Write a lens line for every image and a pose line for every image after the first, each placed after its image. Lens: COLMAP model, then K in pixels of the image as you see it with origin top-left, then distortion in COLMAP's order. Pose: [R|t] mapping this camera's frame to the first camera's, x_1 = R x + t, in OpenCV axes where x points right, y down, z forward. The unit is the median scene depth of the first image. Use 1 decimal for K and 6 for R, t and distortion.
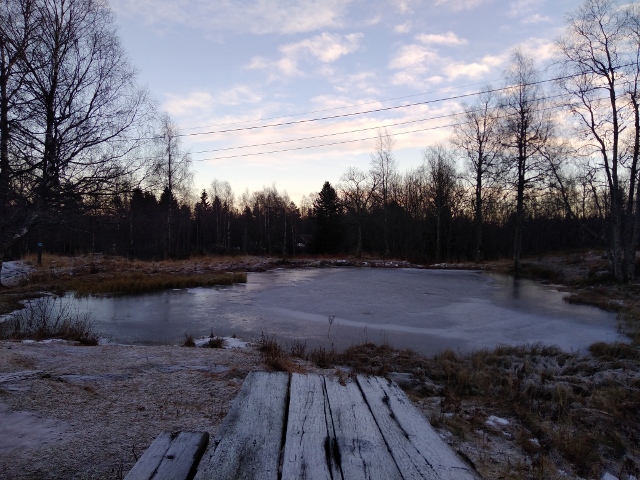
lens RADIAL K [[700.1, 0, 320.0], [0, 700.1, 240.0], [0, 0, 1]] dist [0.016447, 0.013358]
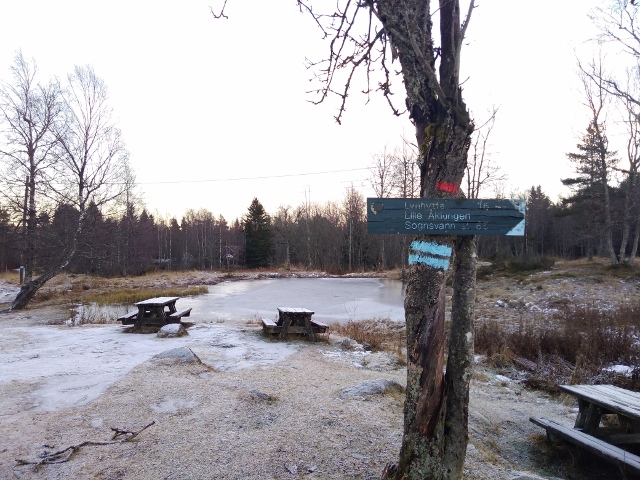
lens RADIAL K [[700.1, 0, 320.0], [0, 700.1, 240.0], [0, 0, 1]] dist [0.016447, 0.013358]
pose [[0.994107, -0.025952, 0.105251, -0.019384], [0.027180, 0.999578, -0.010245, -0.016295], [-0.104941, 0.013045, 0.994393, -0.277459]]
